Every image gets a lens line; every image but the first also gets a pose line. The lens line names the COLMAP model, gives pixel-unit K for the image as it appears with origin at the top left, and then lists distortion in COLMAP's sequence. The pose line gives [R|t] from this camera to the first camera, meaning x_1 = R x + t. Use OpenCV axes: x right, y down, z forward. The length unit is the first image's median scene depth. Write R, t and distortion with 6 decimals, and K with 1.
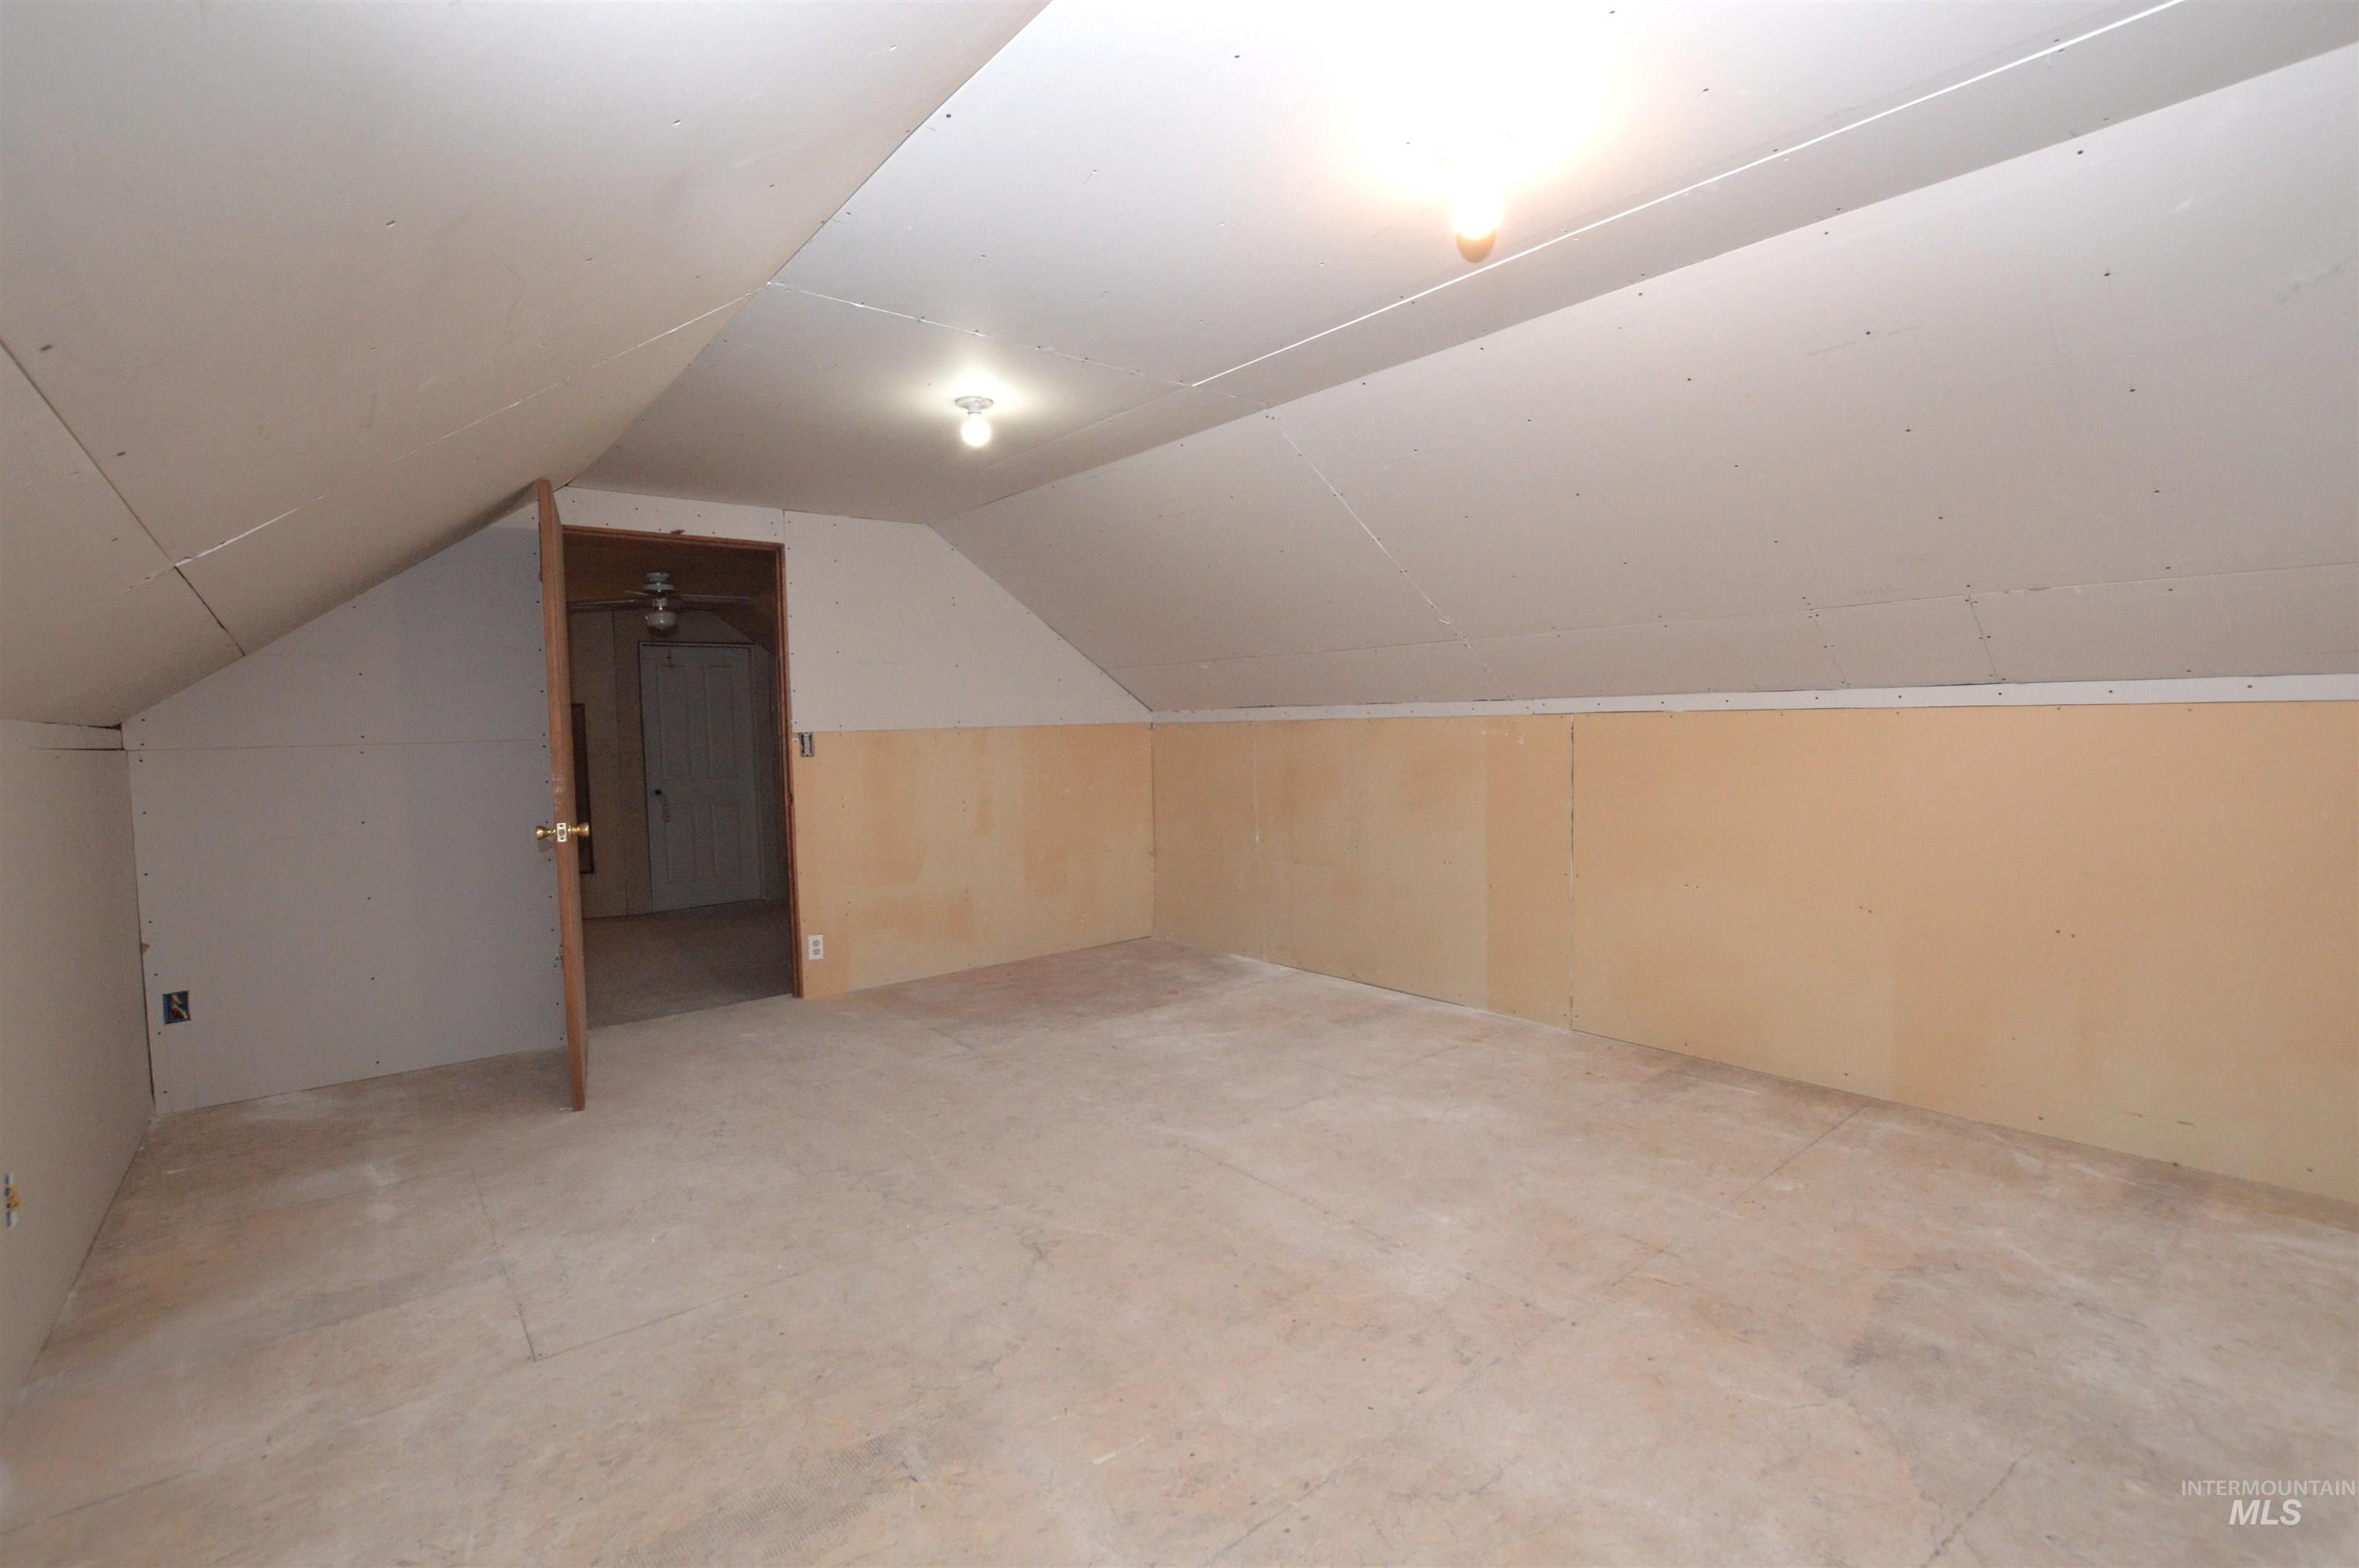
lens RADIAL K [[1055.3, 0, 1184.5], [0, 1055.3, 786.7], [0, 0, 1]] dist [-0.030993, -0.000070]
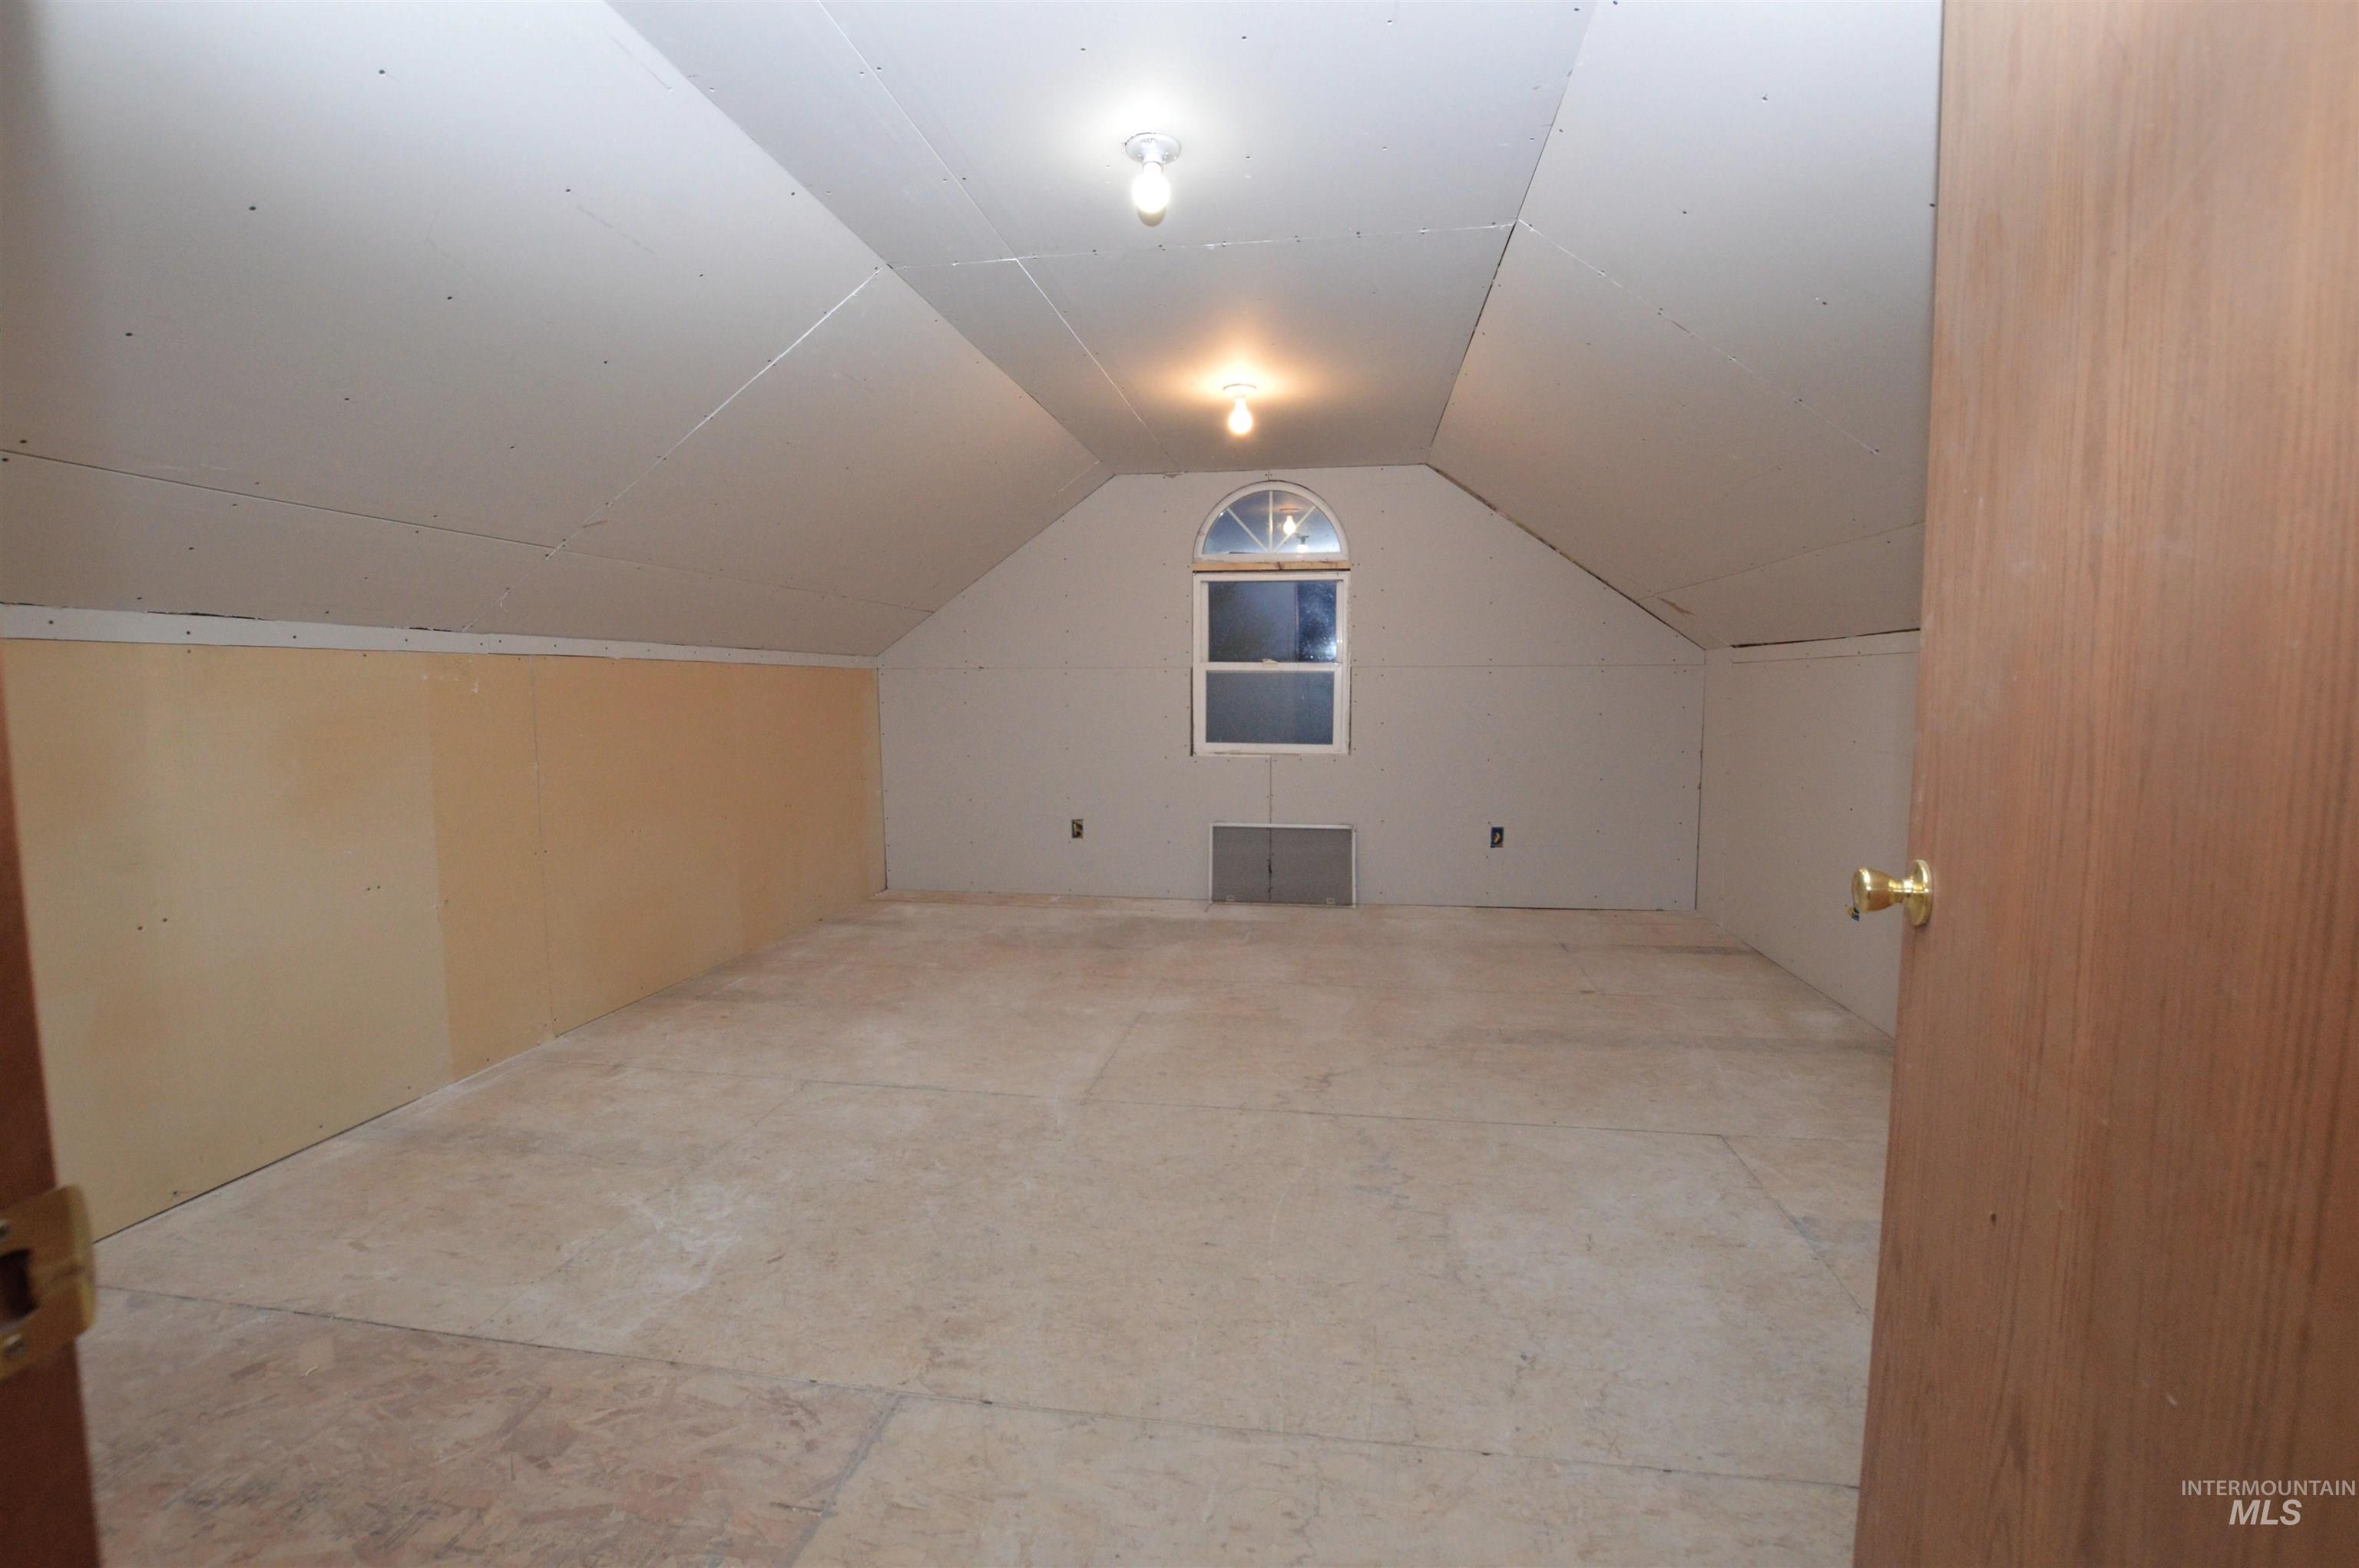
lens RADIAL K [[1055.3, 0, 1181.9], [0, 1055.3, 778.1], [0, 0, 1]] dist [-0.030993, -0.000070]
pose [[-0.663155, -0.042151, 0.747295, -0.580193], [0.060550, 0.992120, 0.109692, -0.033167], [-0.746029, 0.117991, -0.655376, 1.172923]]
